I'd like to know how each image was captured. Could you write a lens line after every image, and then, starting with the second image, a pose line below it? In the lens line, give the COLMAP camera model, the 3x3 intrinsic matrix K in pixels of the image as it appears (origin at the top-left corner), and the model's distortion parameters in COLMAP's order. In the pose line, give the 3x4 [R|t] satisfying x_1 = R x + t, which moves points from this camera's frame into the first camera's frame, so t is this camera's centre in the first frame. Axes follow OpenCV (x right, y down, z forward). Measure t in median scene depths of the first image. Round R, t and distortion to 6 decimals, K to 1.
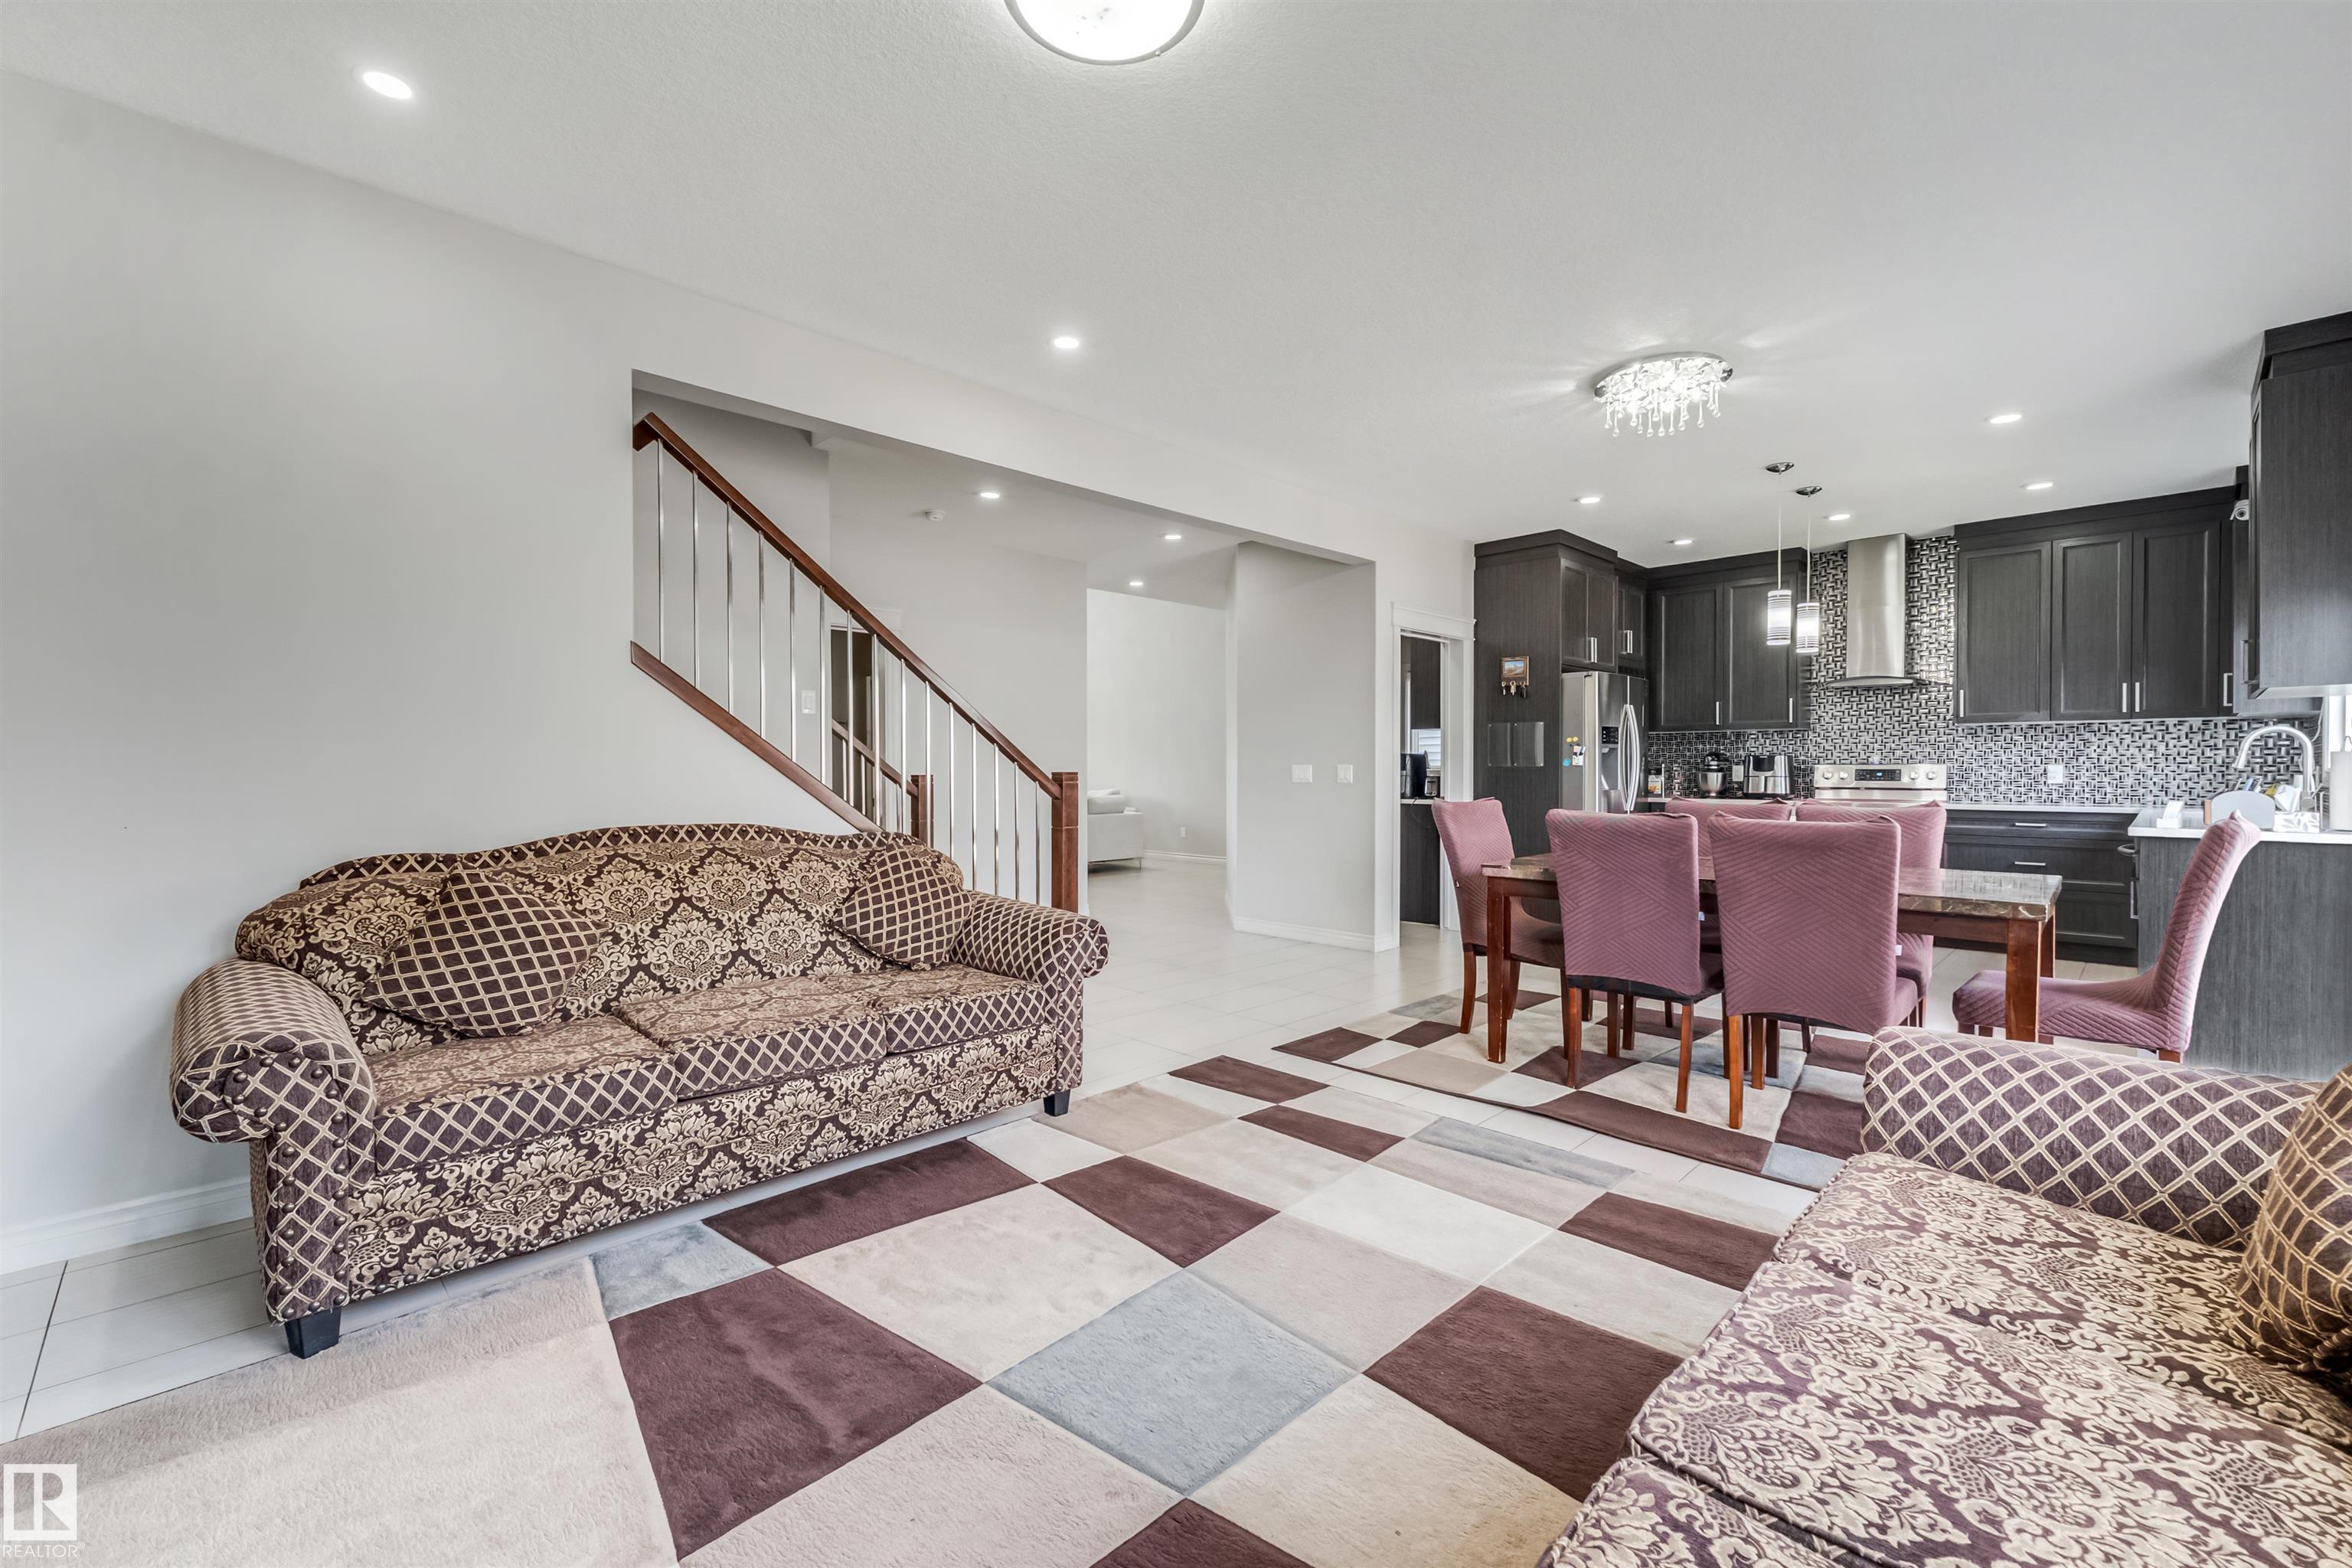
lens RADIAL K [[971.7, 0, 1169.6], [0, 971.7, 791.2], [0, 0, 1]] dist [0.002589, 0.000170]
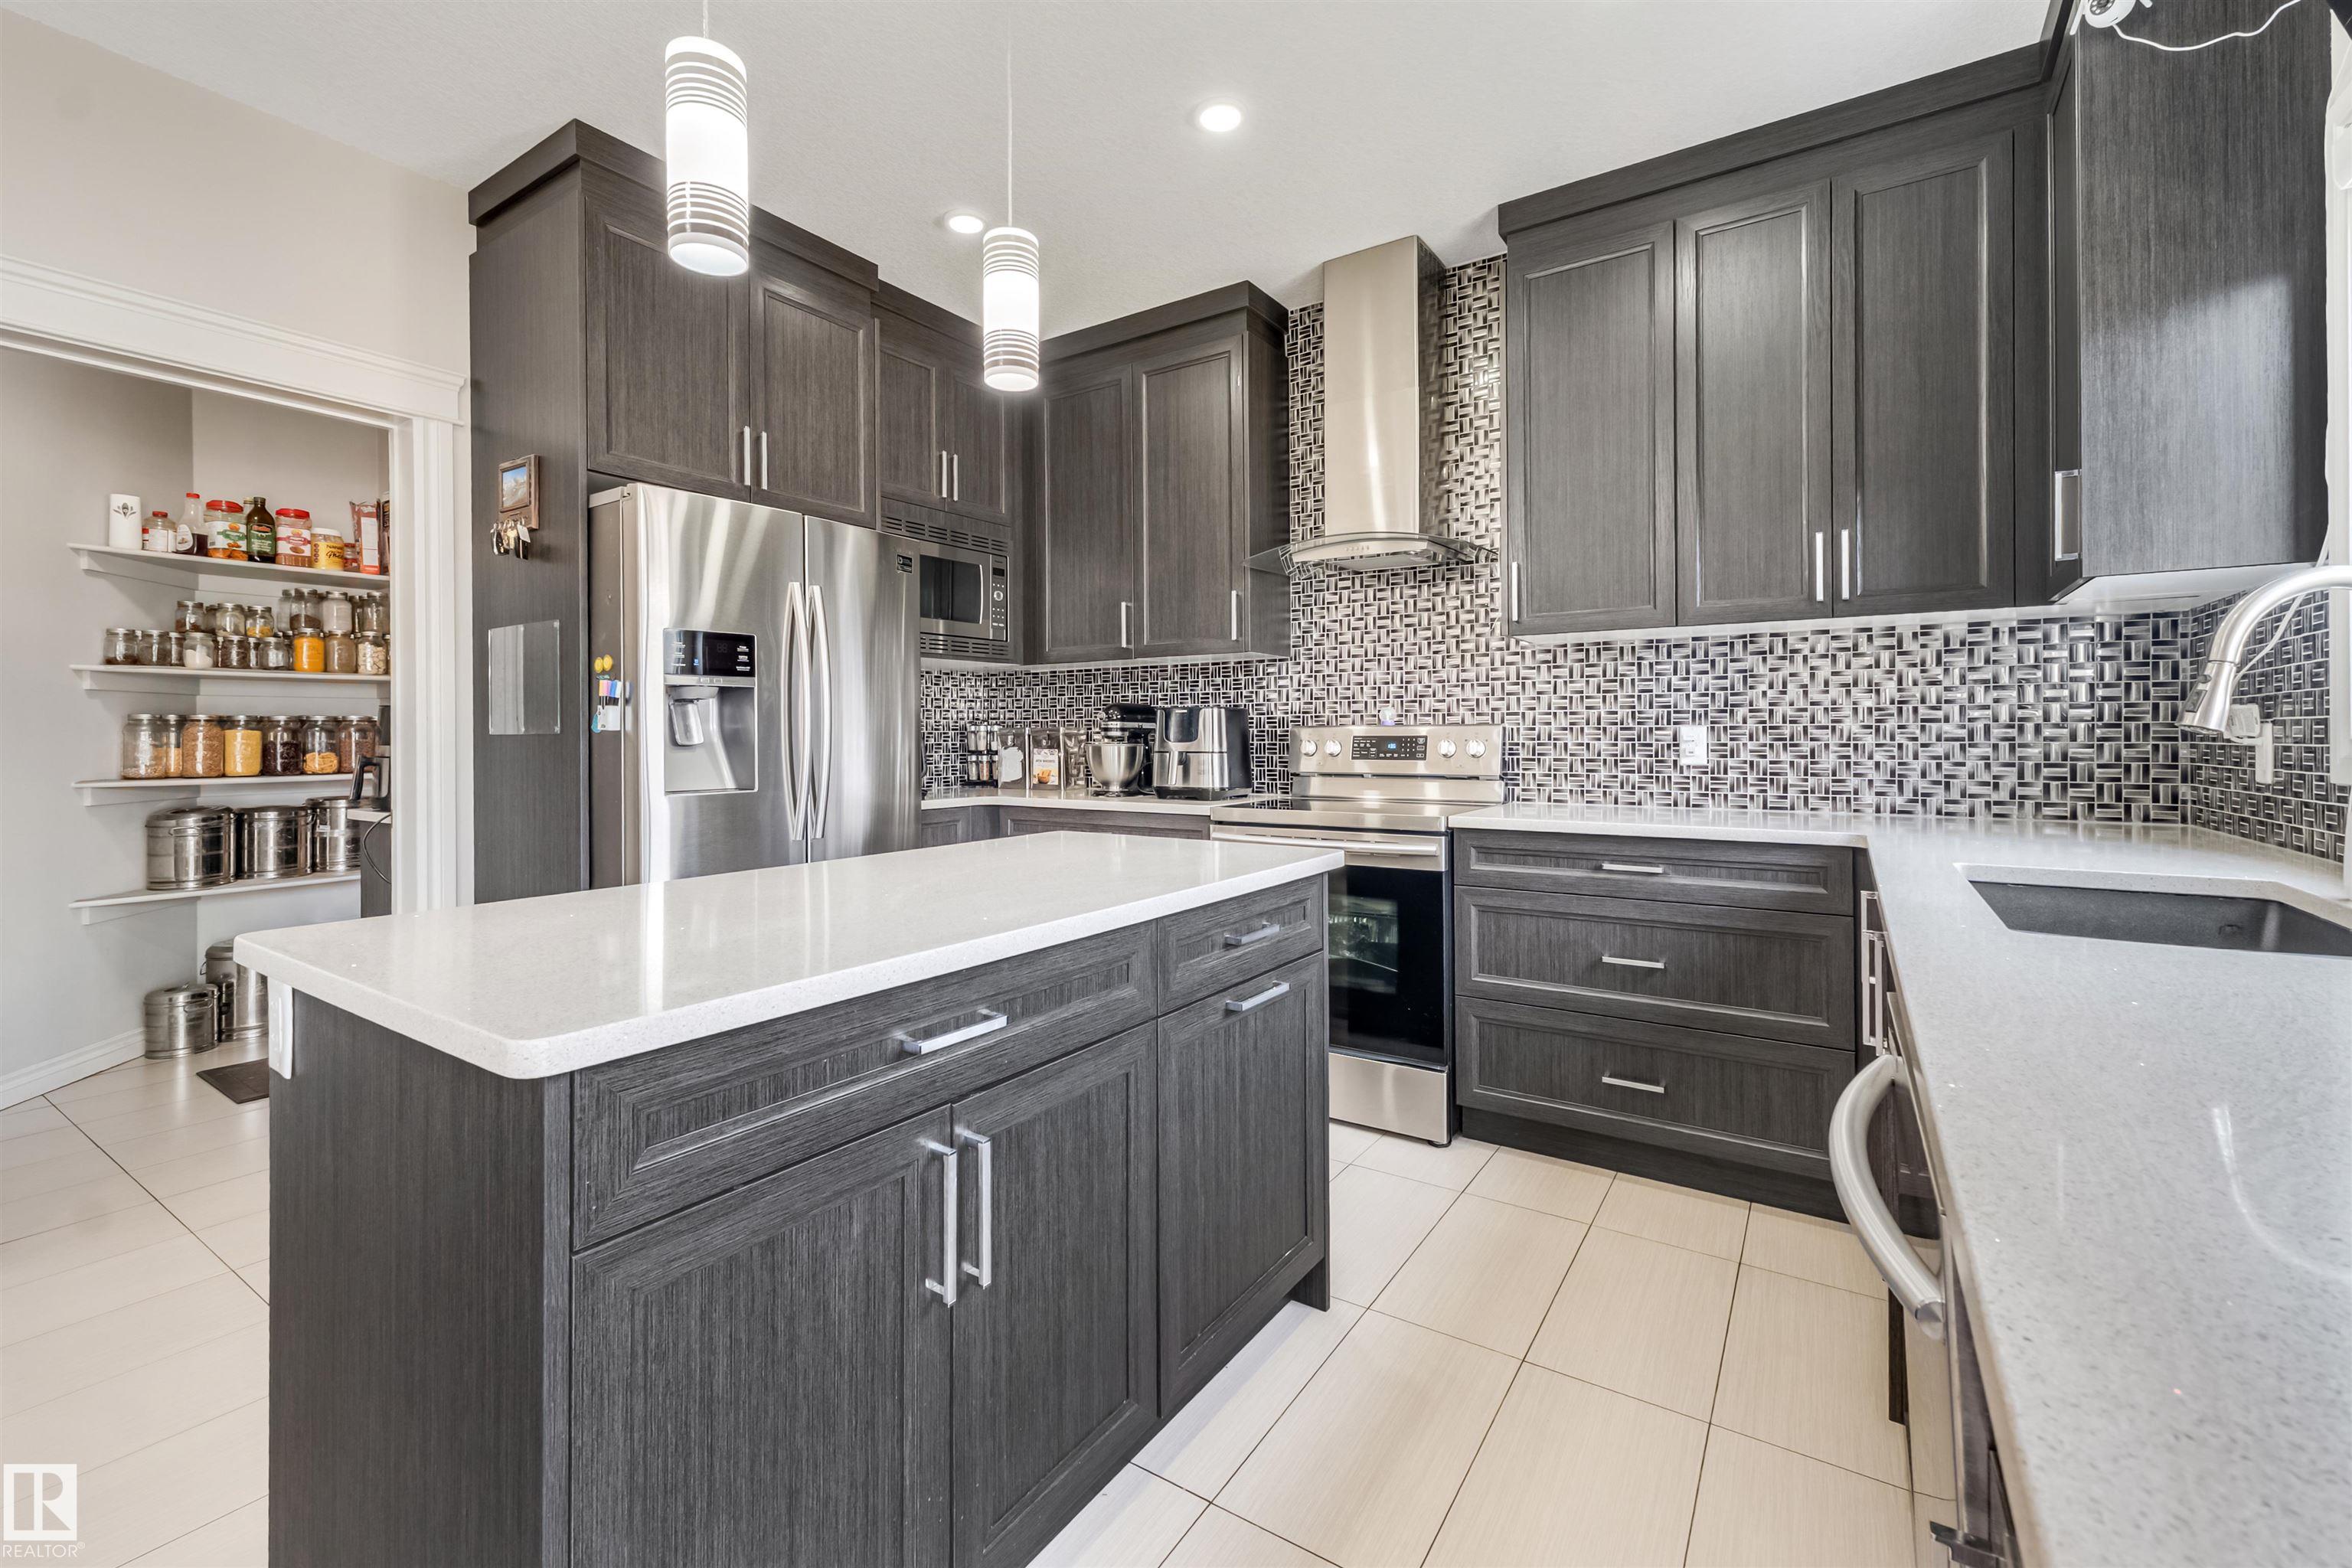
lens RADIAL K [[988.4, 0, 1172.8], [0, 988.4, 750.5], [0, 0, 1]] dist [0.003442, 0.000602]
pose [[0.978373, -0.008966, 0.206656, 0.581292], [0.010344, 0.999931, -0.005590, -0.015267], [-0.206591, 0.007606, 0.978398, 0.602209]]
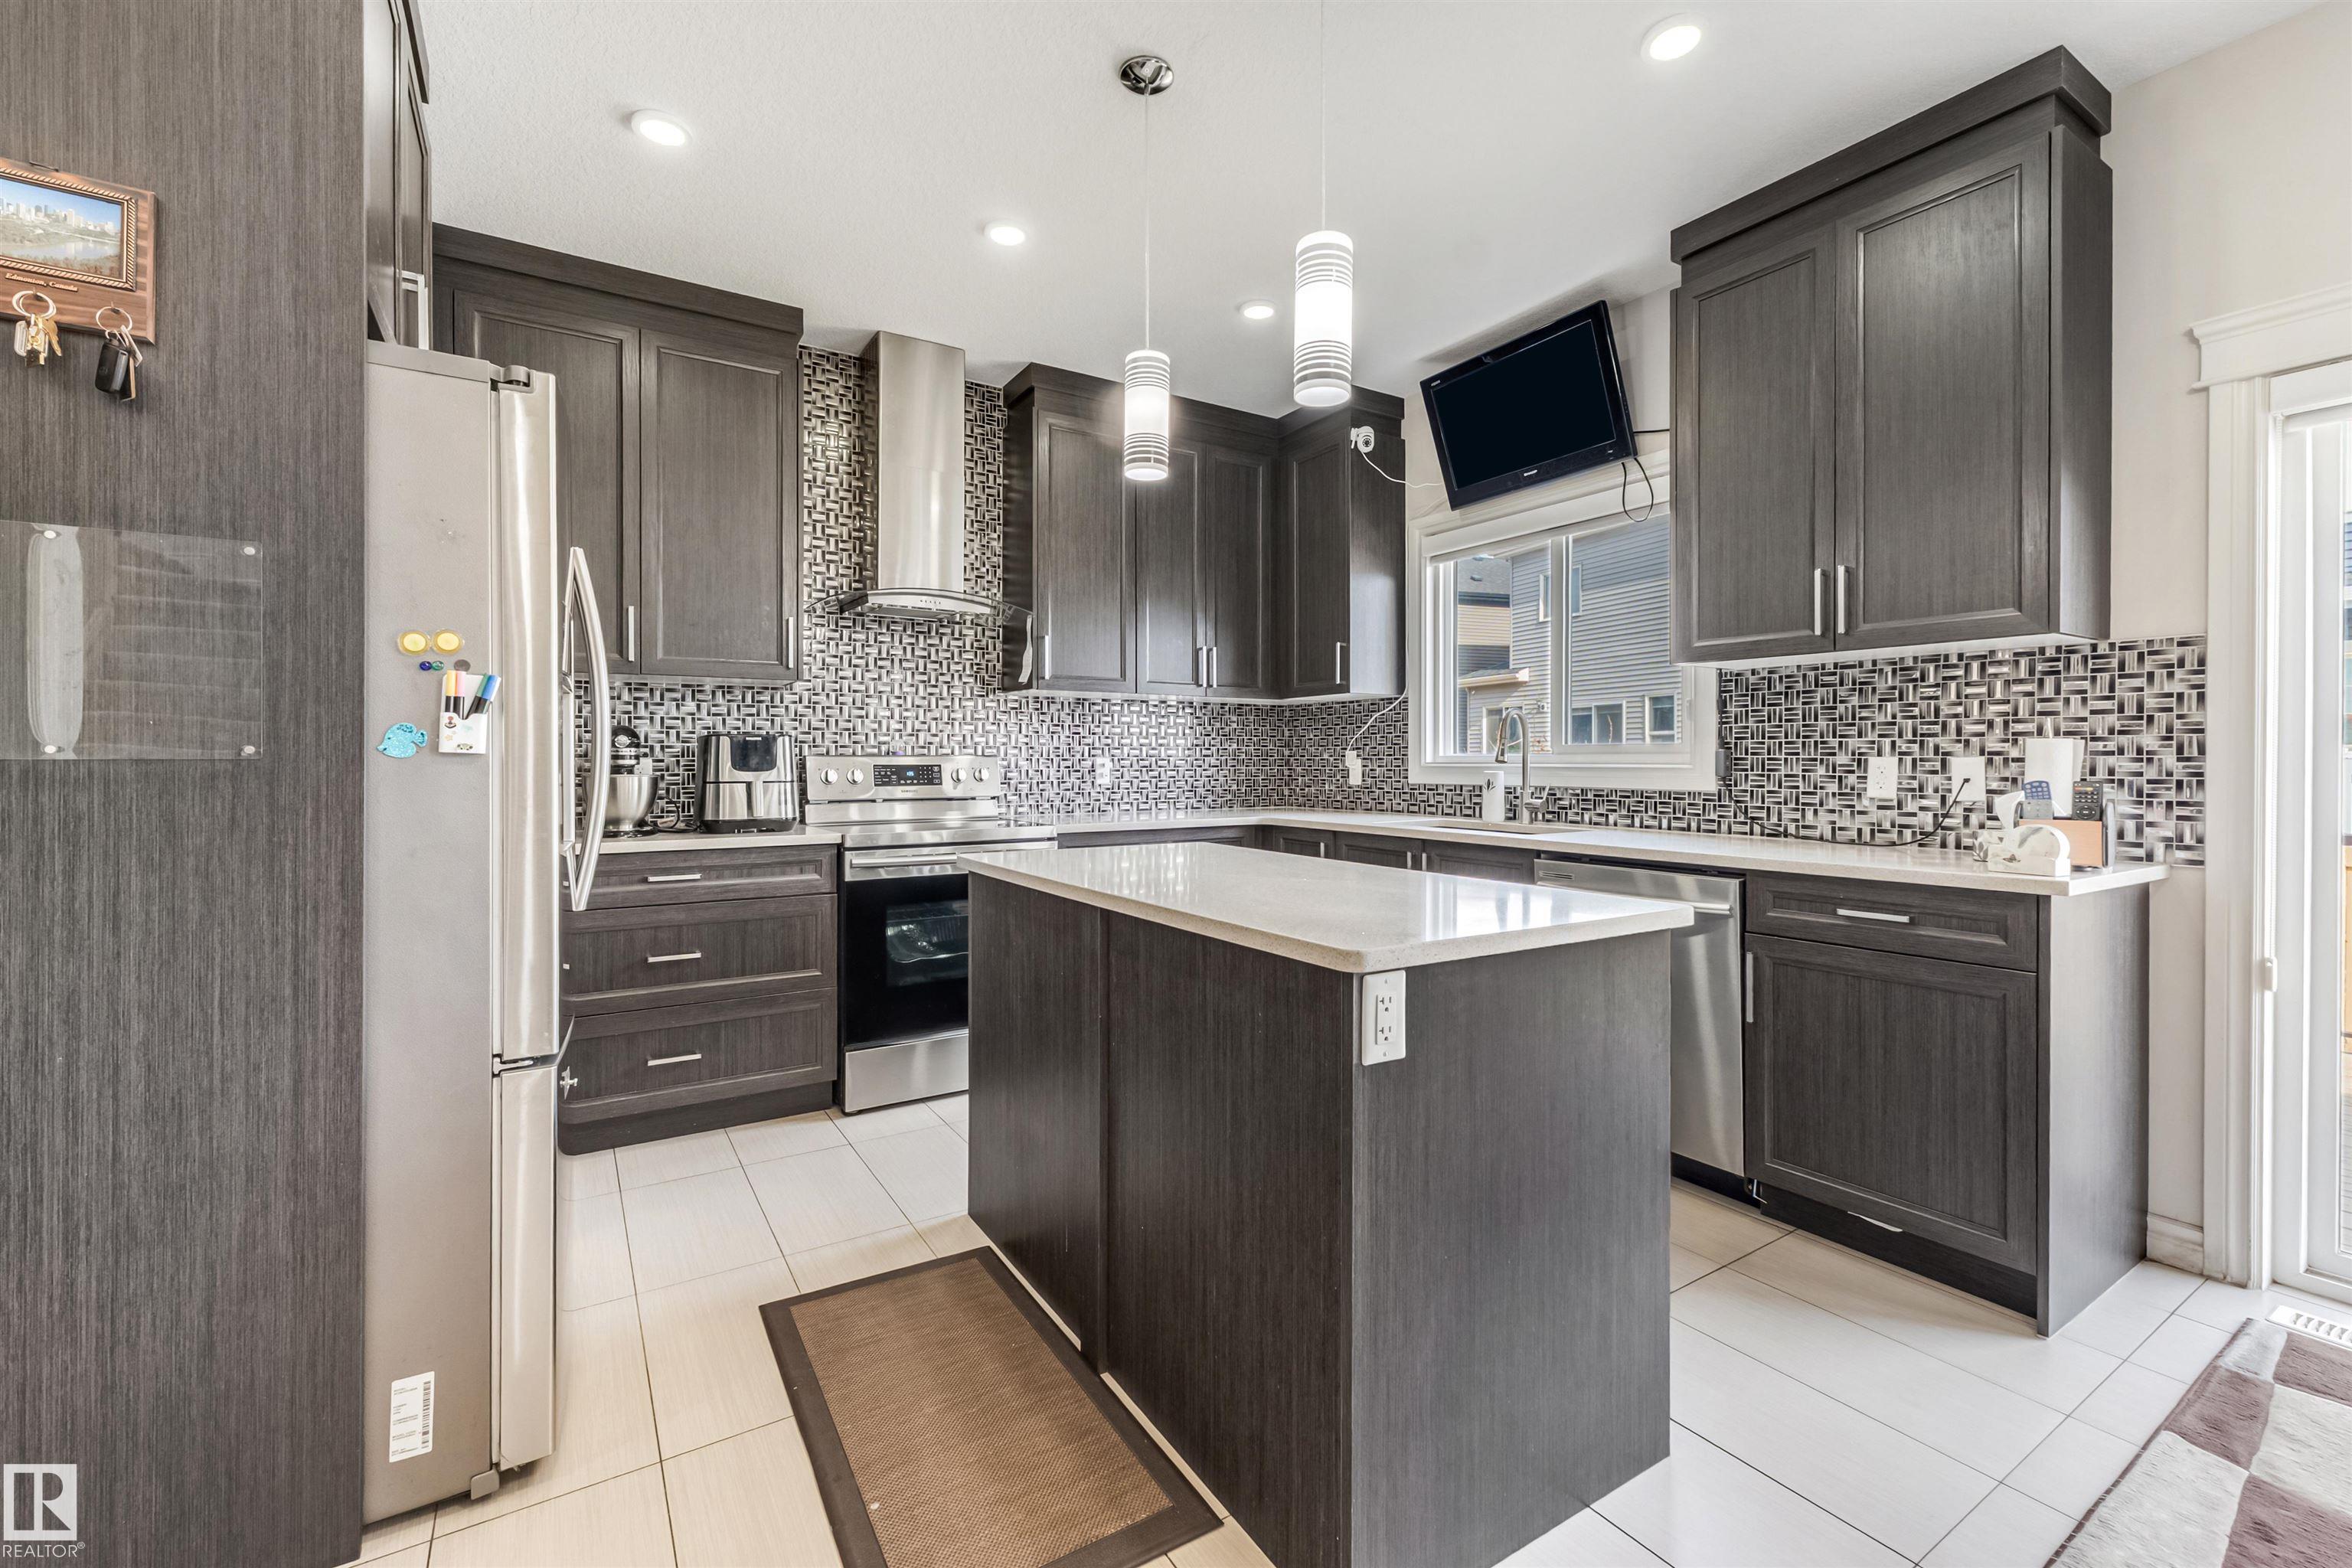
lens RADIAL K [[982.8, 0, 1168.8], [0, 982.8, 758.6], [0, 0, 1]] dist [0.001826, 0.000364]
pose [[0.211151, 0.001669, 0.977452, 0.236793], [0.025545, 0.999648, -0.007225, -0.020502], [-0.977120, 0.026495, 0.211034, 0.823589]]
